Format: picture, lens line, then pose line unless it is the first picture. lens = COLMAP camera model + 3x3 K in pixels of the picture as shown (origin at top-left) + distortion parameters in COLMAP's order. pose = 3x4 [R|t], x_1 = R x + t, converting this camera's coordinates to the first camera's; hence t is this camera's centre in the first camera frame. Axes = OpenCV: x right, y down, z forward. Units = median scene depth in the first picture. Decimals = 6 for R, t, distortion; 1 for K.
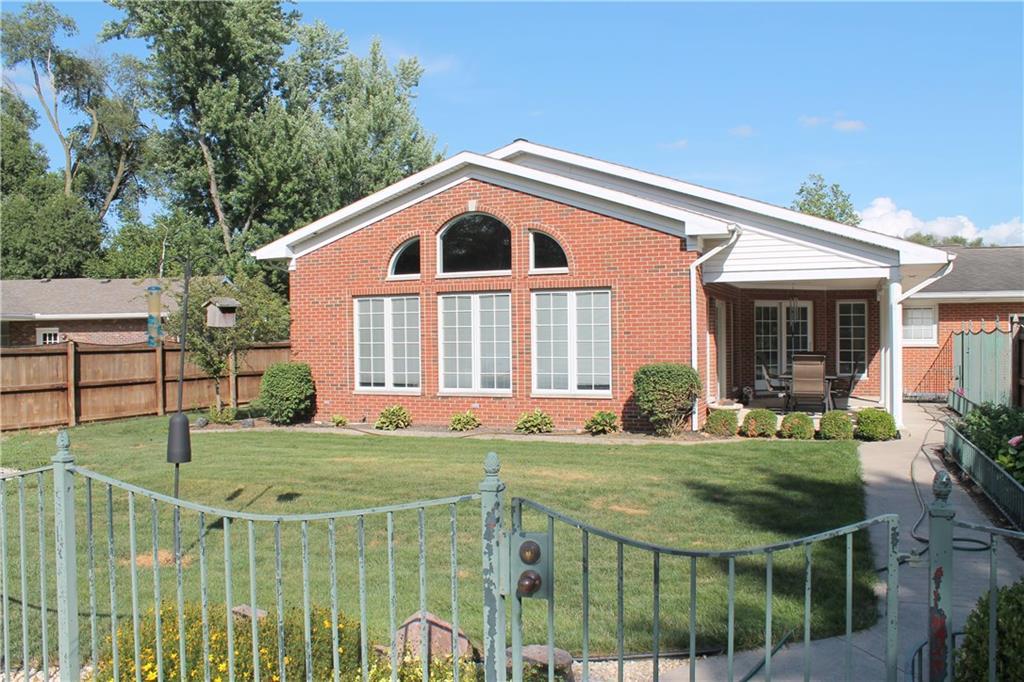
lens RADIAL K [[842.6, 0, 513.3], [0, 842.6, 339.6], [0, 0, 1]] dist [-0.111474, 0.009972]
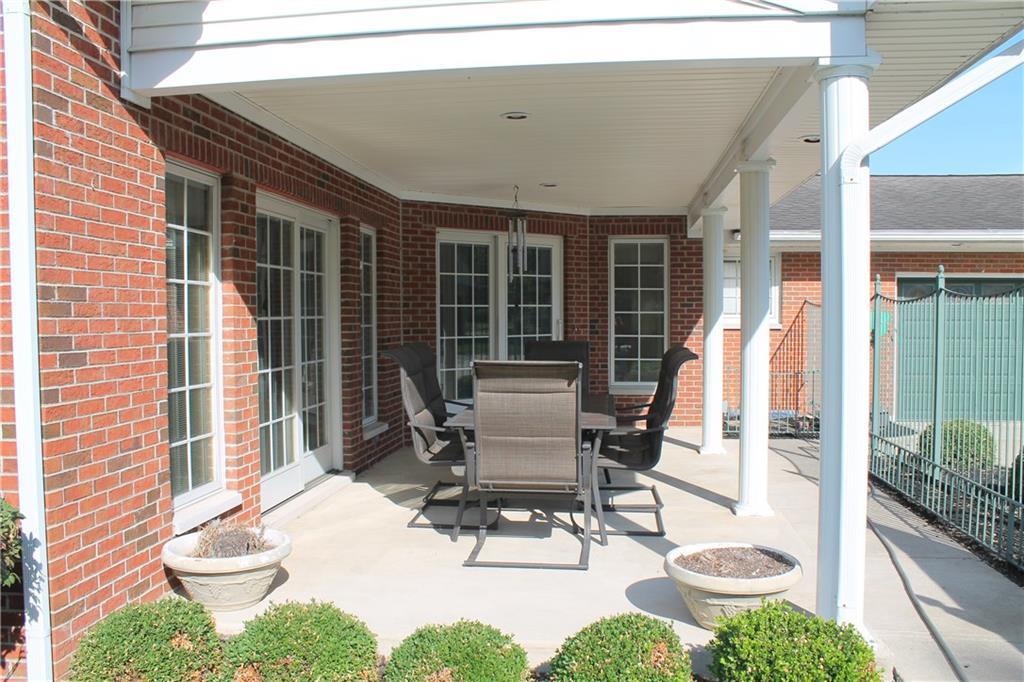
lens RADIAL K [[842.6, 0, 510.3], [0, 842.6, 341.9], [0, 0, 1]] dist [-0.111474, 0.009972]
pose [[0.966243, -0.006802, 0.257542, 0.204573], [-0.000404, 0.999610, 0.027917, 0.002126], [-0.257631, -0.027079, 0.965864, 0.532007]]
